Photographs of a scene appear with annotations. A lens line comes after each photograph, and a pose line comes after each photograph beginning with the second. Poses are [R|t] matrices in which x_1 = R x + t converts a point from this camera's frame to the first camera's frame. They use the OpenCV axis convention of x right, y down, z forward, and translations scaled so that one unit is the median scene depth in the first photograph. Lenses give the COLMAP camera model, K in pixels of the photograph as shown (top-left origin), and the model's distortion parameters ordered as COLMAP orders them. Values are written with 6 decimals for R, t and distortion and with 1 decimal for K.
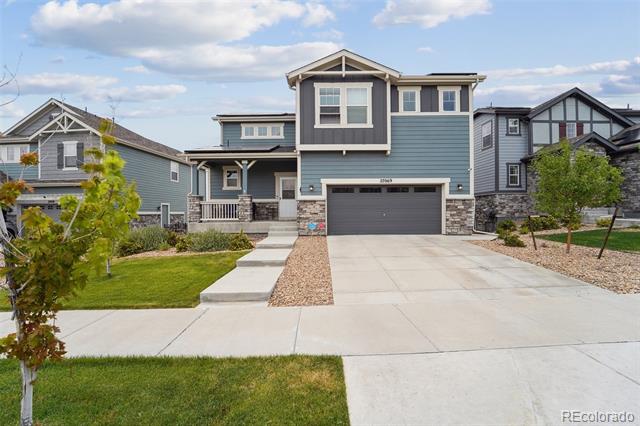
lens RADIAL K [[266.0, 0, 320.8], [0, 266.0, 210.8], [0, 0, 1]] dist [-0.017850, -0.000630]
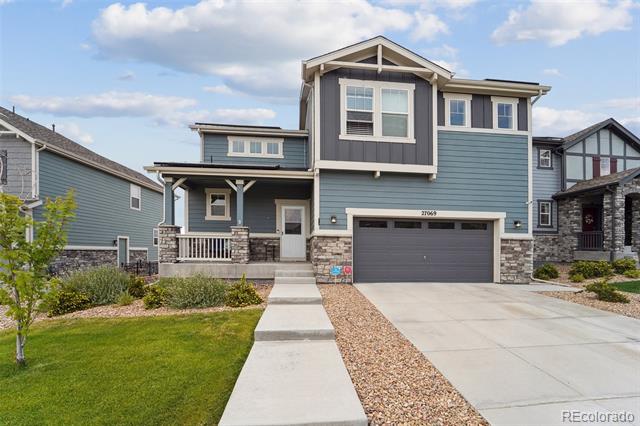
lens RADIAL K [[266.0, 0, 311.6], [0, 266.0, 254.7], [0, 0, 1]] dist [-0.017850, -0.000630]
pose [[0.995184, 0.017396, 0.096473, -0.165922], [-0.019528, 0.999585, 0.021199, -0.001761], [-0.096064, -0.022981, 0.995110, 0.258158]]
